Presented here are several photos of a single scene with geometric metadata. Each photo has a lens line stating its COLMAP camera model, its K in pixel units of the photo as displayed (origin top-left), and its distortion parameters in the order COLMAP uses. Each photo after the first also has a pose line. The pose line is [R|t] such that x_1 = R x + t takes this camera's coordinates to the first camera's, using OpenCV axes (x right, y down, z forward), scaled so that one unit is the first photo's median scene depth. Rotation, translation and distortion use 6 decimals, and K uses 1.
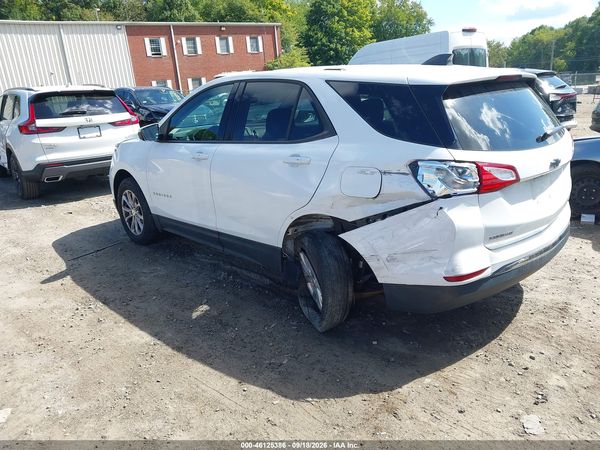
lens RADIAL K [[475.2, 0, 304.1], [0, 475.2, 228.2], [0, 0, 1]] dist [0.000785, -0.001686]
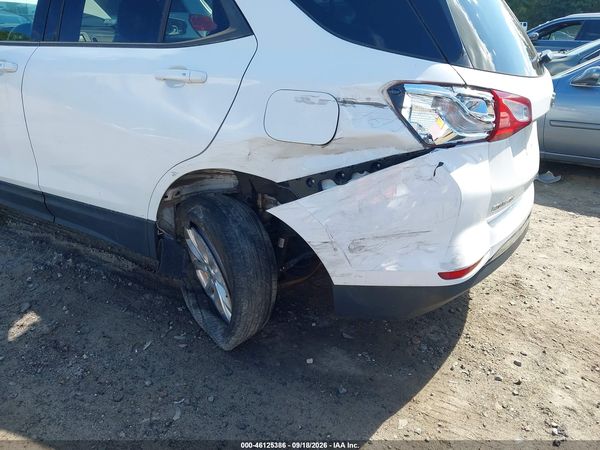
lens RADIAL K [[475.2, 0, 304.1], [0, 475.2, 228.2], [0, 0, 1]] dist [0.000785, -0.001686]
pose [[0.952489, -0.035941, 0.302444, -0.059344], [-0.000714, 0.992747, 0.120223, -0.029071], [-0.304572, -0.114727, 0.945555, 0.402224]]
